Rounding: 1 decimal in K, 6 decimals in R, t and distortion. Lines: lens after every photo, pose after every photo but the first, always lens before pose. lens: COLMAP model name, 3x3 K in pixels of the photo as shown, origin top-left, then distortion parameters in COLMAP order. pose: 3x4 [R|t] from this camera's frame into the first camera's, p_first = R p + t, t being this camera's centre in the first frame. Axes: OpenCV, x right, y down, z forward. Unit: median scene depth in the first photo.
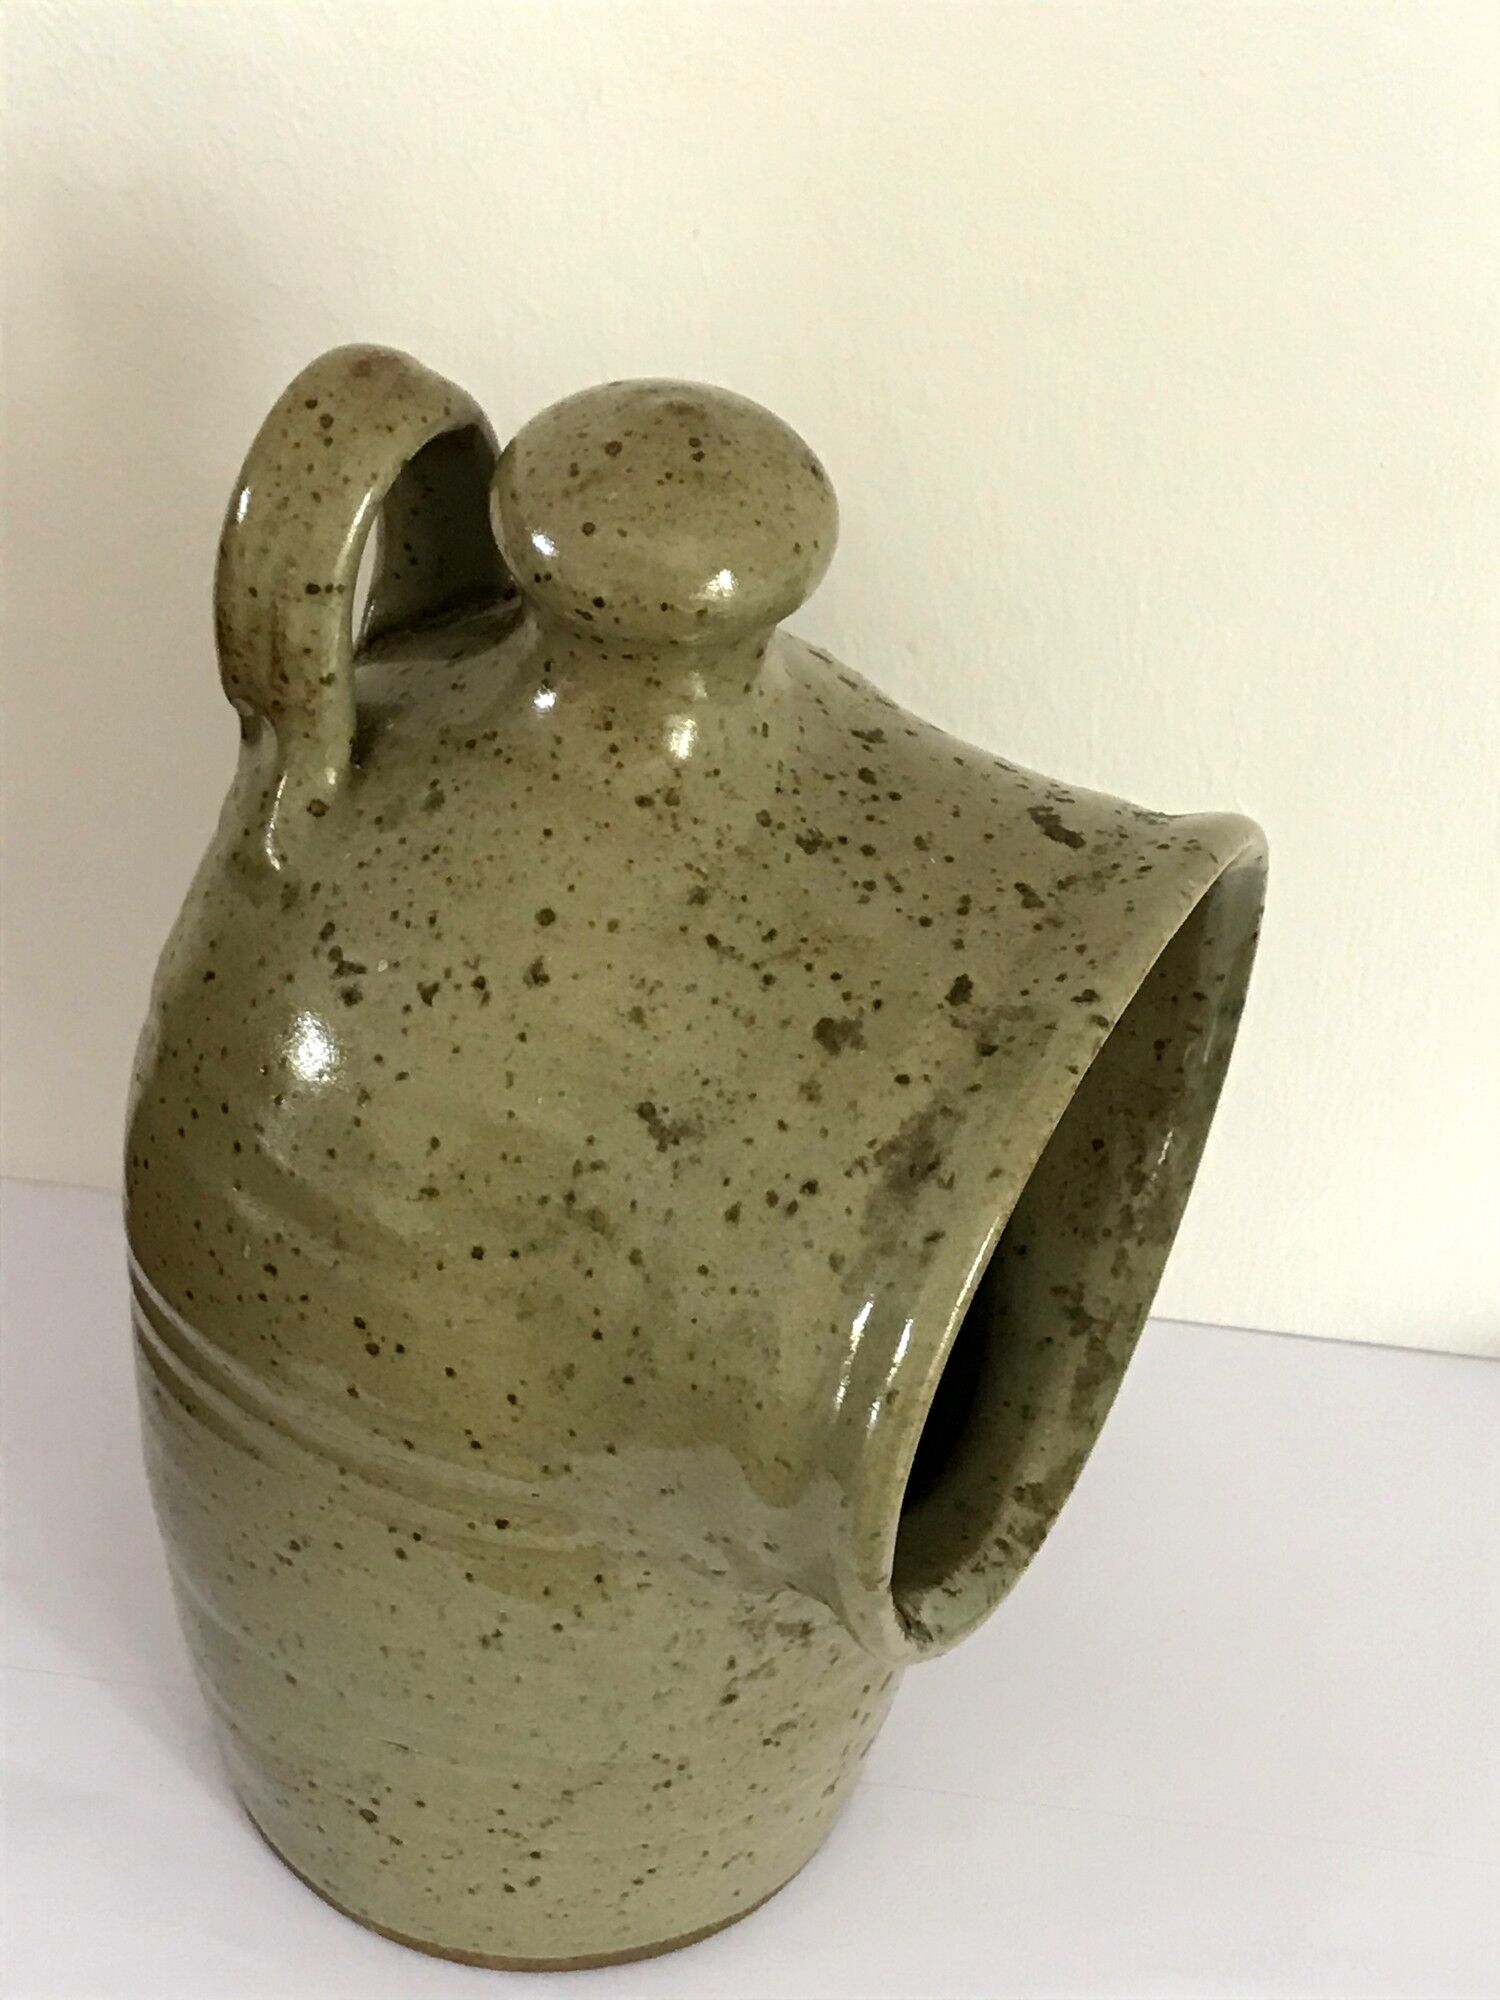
lens RADIAL K [[3464.3, 0, 794.3], [0, 3464.3, 998.7], [0, 0, 1]] dist [0.309793, -1.872384]
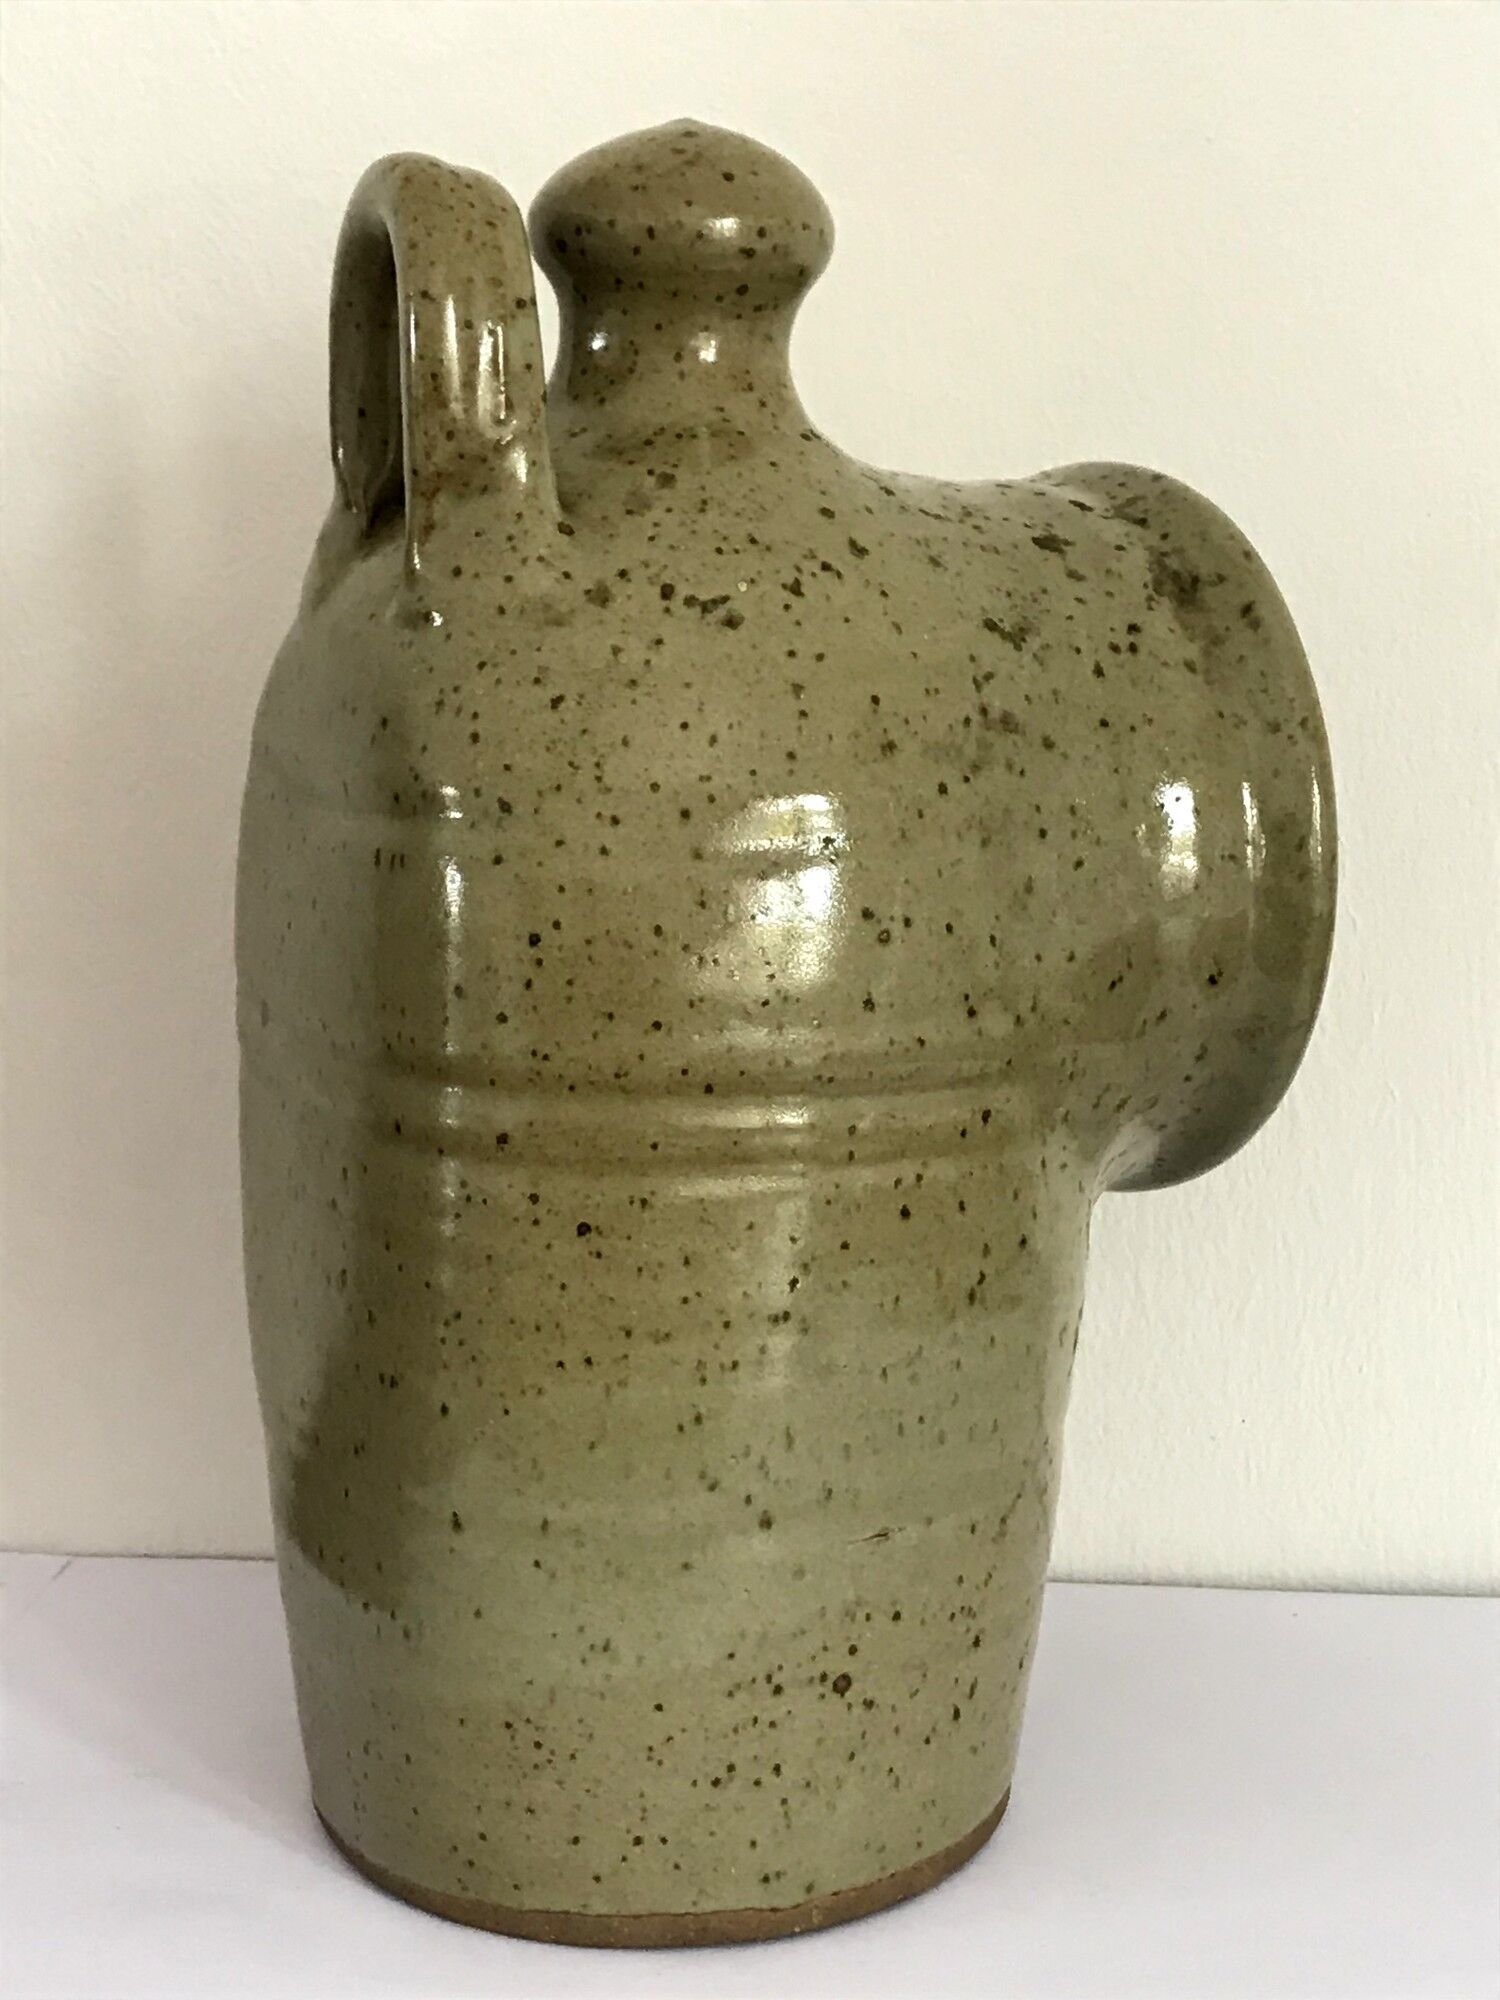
lens RADIAL K [[3464.3, 0, 794.3], [0, 3464.3, 998.7], [0, 0, 1]] dist [0.309793, -1.872384]
pose [[0.602894, -0.229914, 0.763976, -0.948197], [0.551226, 0.812307, -0.190543, 0.303638], [-0.576775, 0.536000, 0.616470, 0.402432]]
